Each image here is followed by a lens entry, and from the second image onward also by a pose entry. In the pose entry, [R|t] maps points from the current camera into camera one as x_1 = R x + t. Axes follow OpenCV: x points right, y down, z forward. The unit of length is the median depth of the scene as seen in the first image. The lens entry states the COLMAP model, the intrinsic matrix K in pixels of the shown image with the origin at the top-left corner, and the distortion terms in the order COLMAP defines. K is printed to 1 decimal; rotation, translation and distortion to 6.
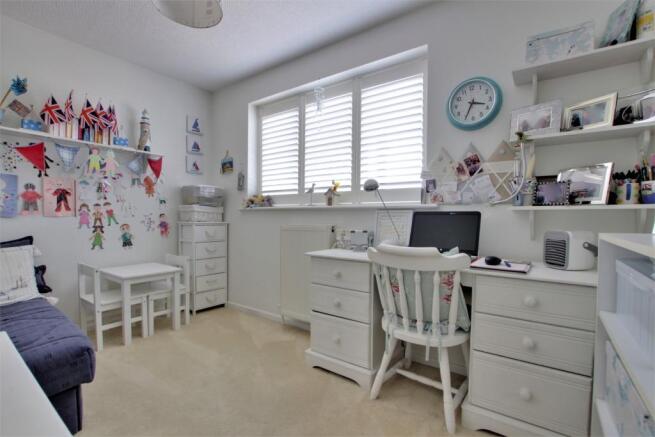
lens RADIAL K [[305.4, 0, 327.5], [0, 305.4, 226.5], [0, 0, 1]] dist [-0.029318, 0.000178]
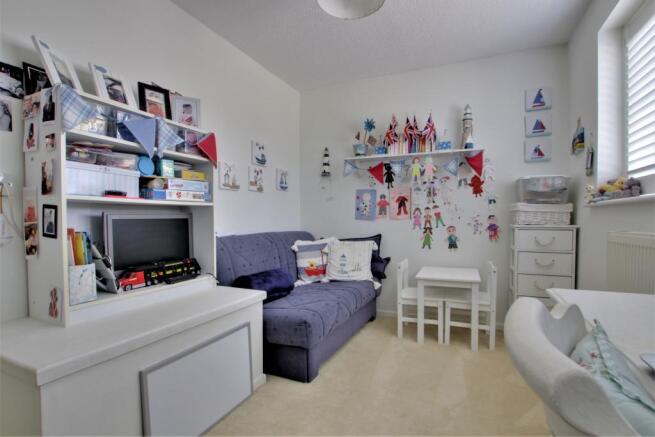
lens RADIAL K [[305.4, 0, 327.5], [0, 305.4, 226.5], [0, 0, 1]] dist [-0.029318, 0.000178]
pose [[0.199623, 0.015425, -0.979751, 0.251021], [-0.023800, 0.999657, 0.010890, -0.008736], [0.979584, 0.021144, 0.199921, 0.415450]]
